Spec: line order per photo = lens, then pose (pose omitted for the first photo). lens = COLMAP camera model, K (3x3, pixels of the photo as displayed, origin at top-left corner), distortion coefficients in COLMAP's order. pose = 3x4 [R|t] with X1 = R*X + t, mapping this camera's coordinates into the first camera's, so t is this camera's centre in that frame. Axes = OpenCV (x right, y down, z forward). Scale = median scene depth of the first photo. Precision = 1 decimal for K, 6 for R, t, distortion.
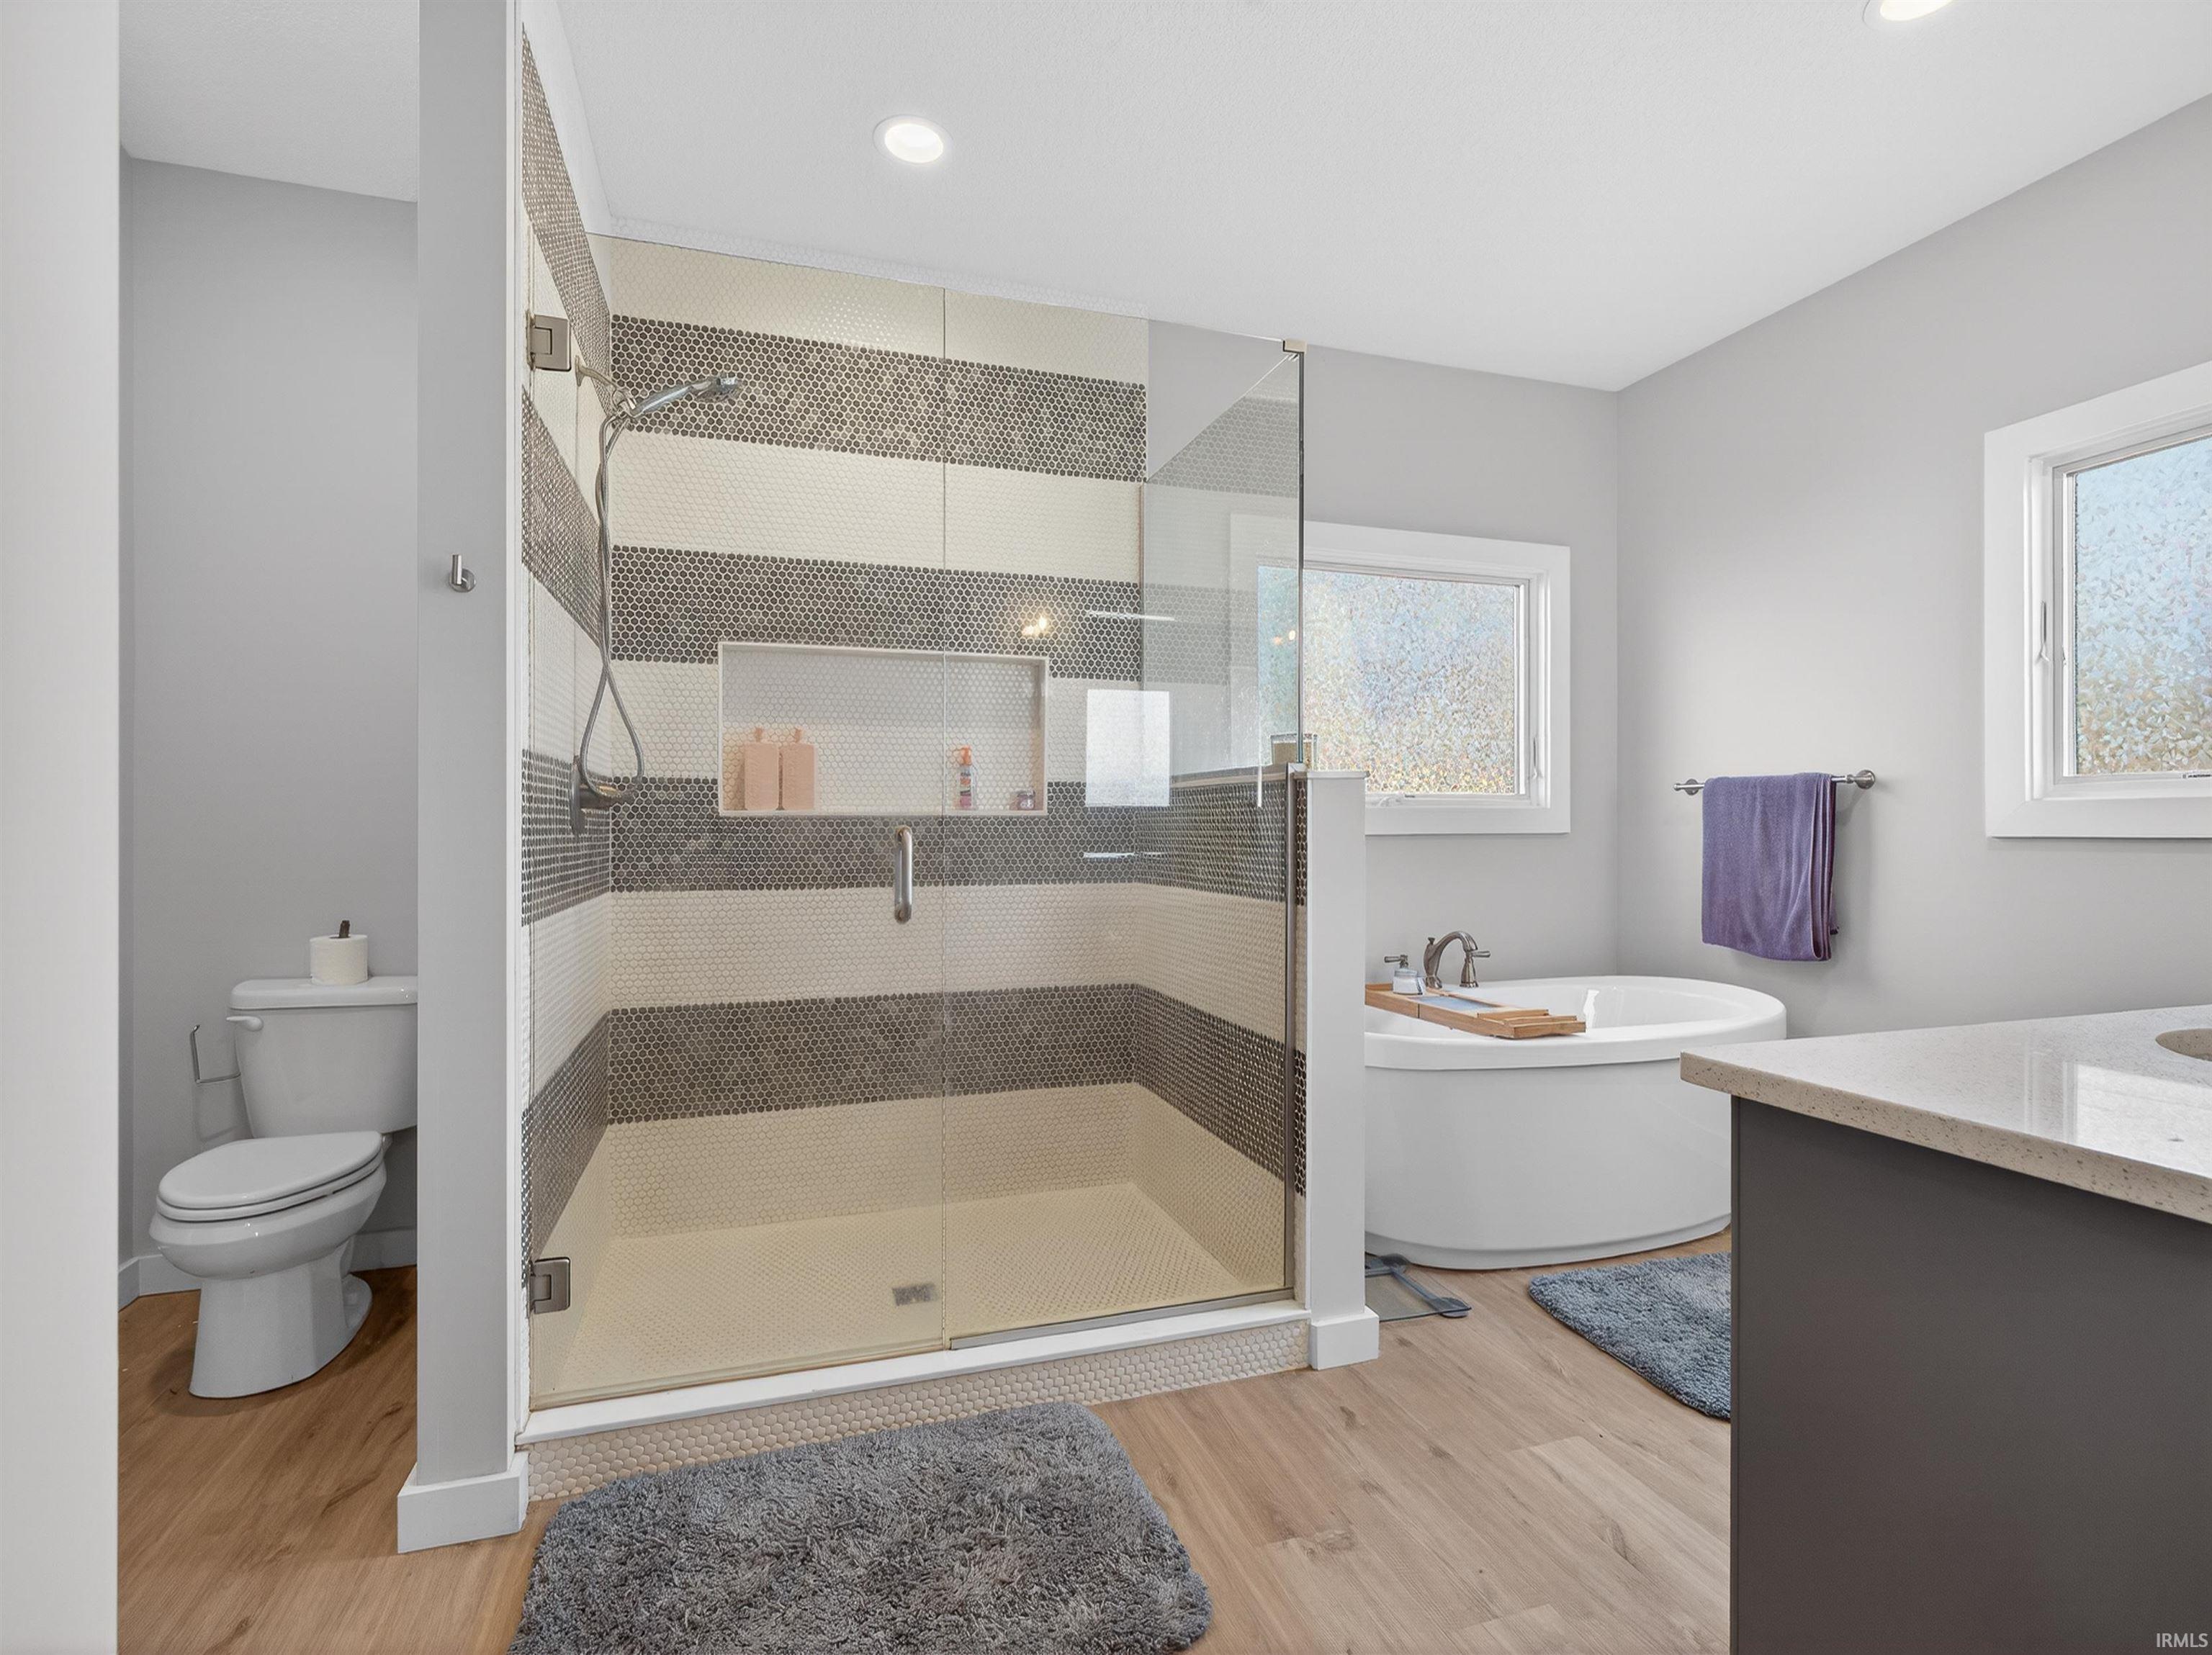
lens RADIAL K [[1055.5, 0, 1097.1], [0, 1055.5, 823.8], [0, 0, 1]] dist [-0.006425, -0.001816]
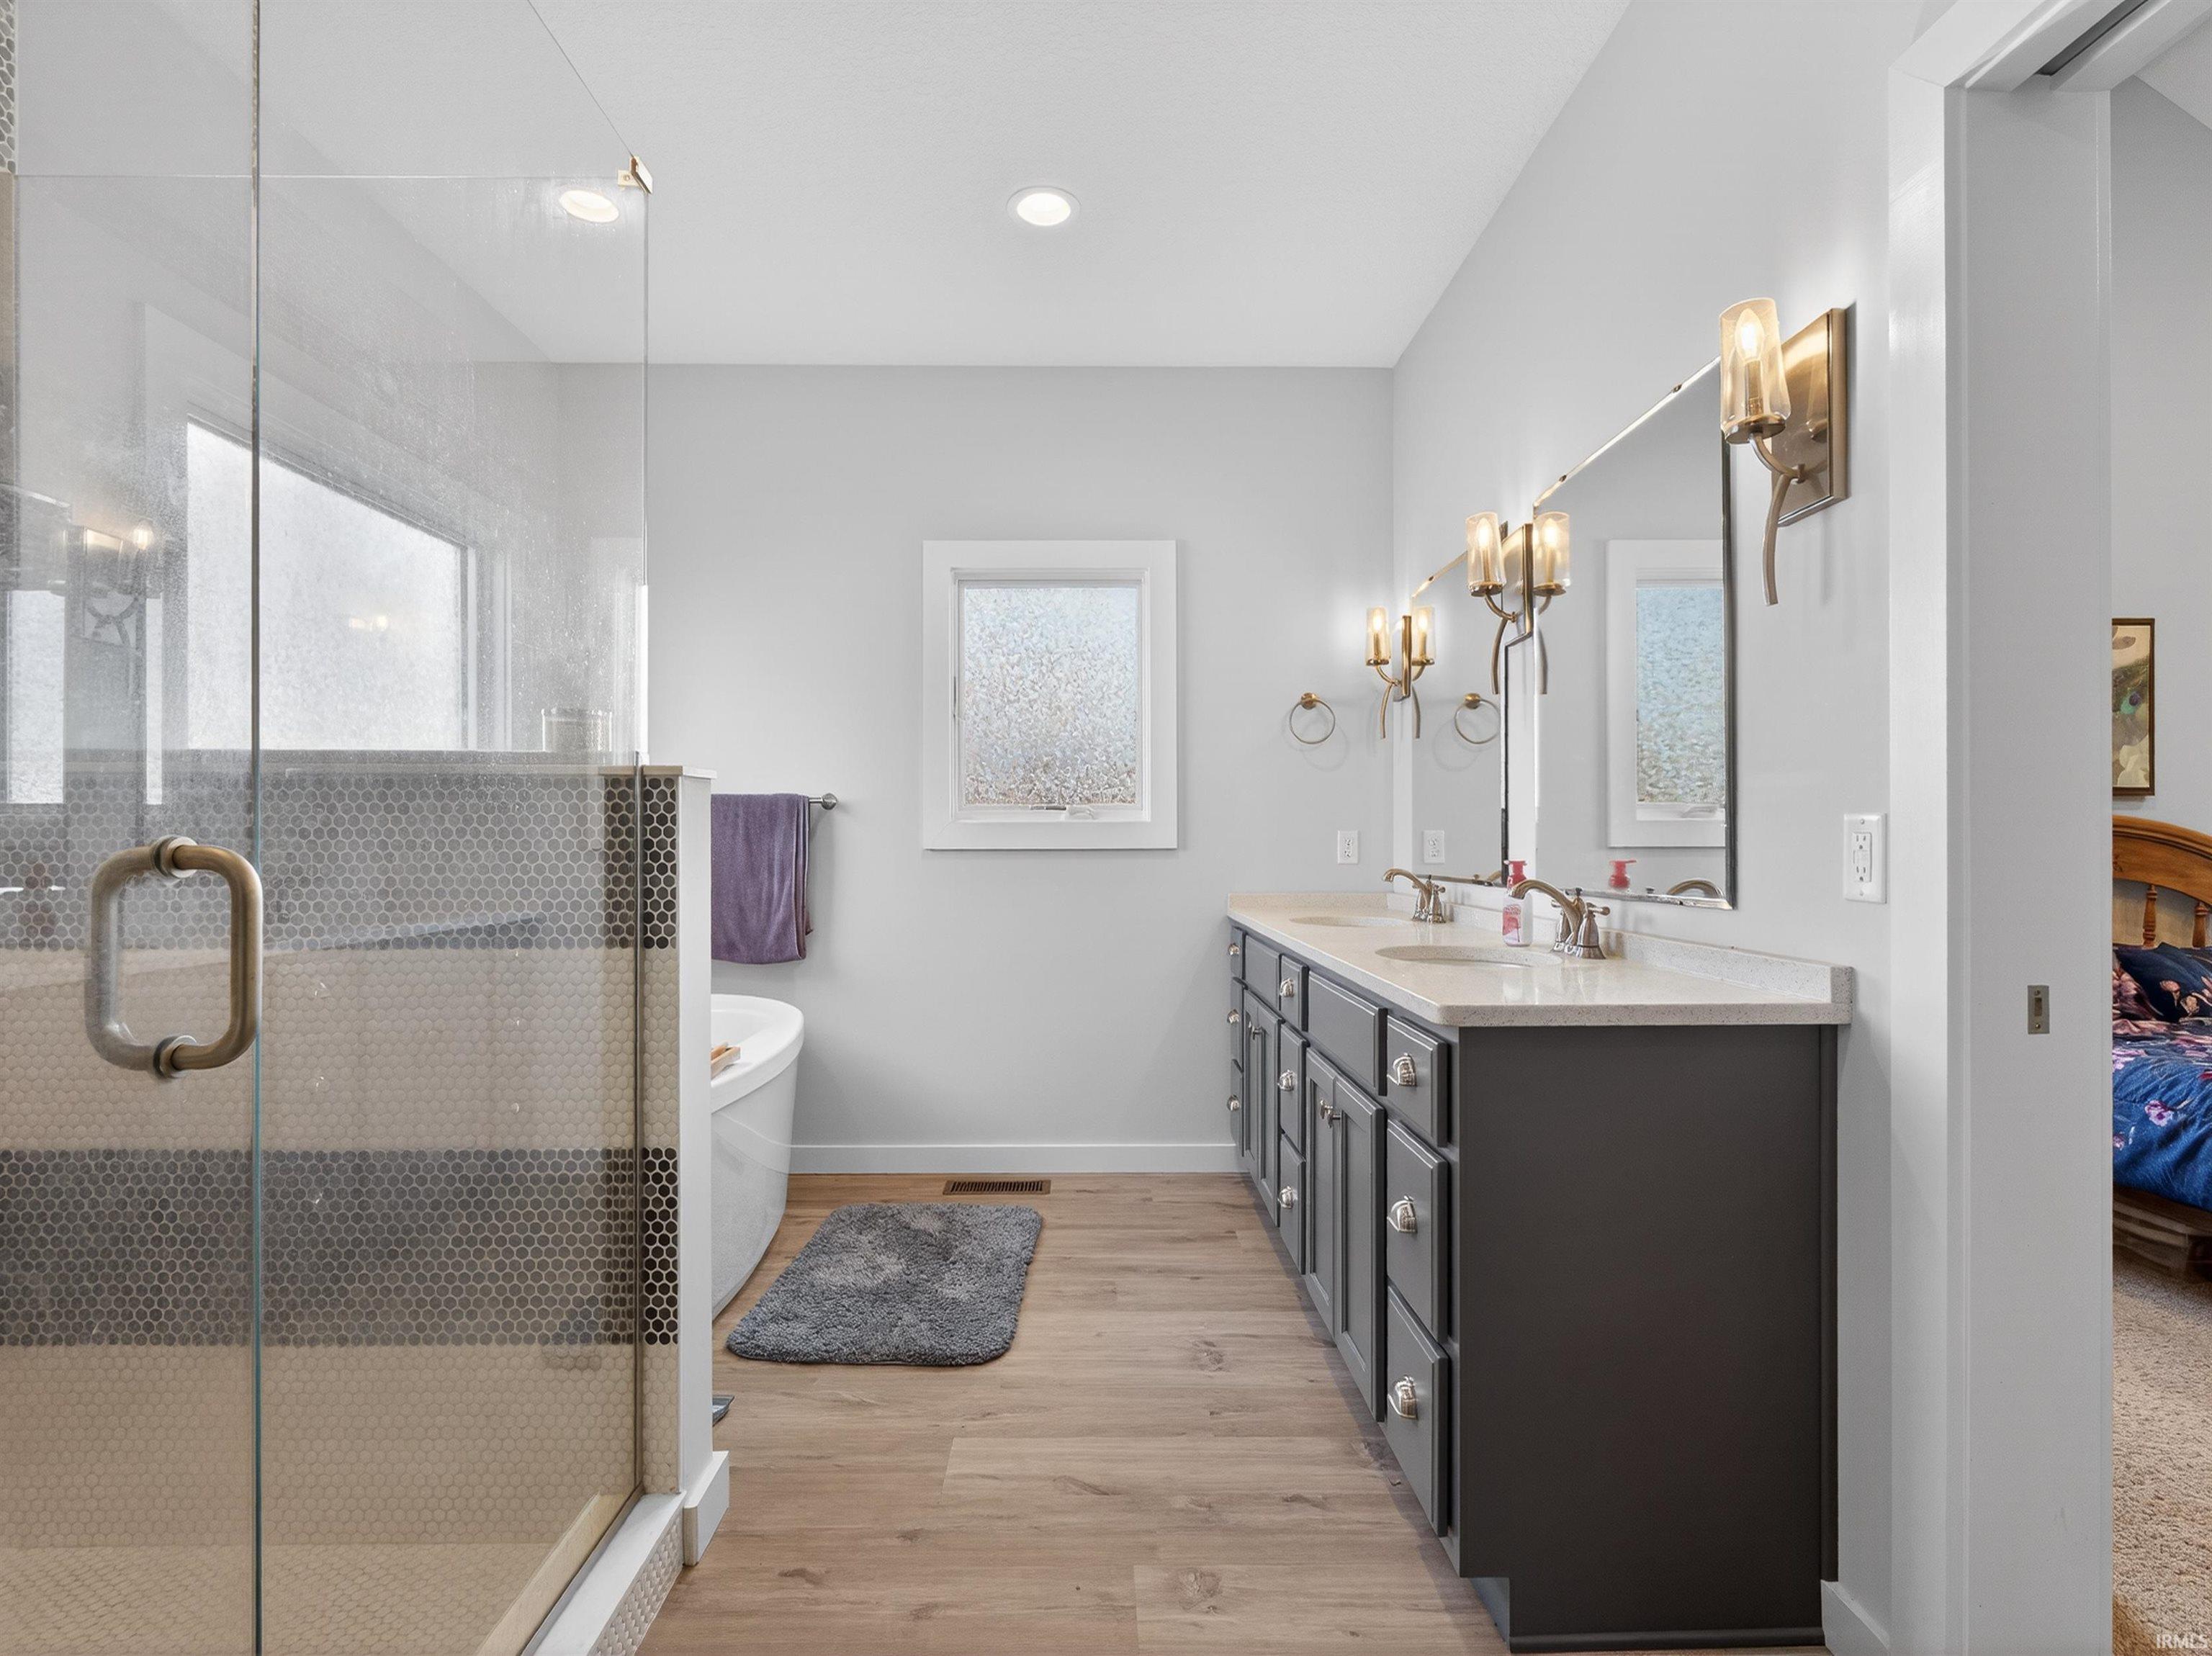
lens RADIAL K [[1055.6, 0, 1102.7], [0, 1055.6, 839.7], [0, 0, 1]] dist [-0.006425, -0.001816]
pose [[0.287172, 0.000195, 0.957879, -0.347027], [-0.000311, 1.000000, -0.000111, 0.000806], [-0.957879, -0.000267, 0.287172, 0.410419]]
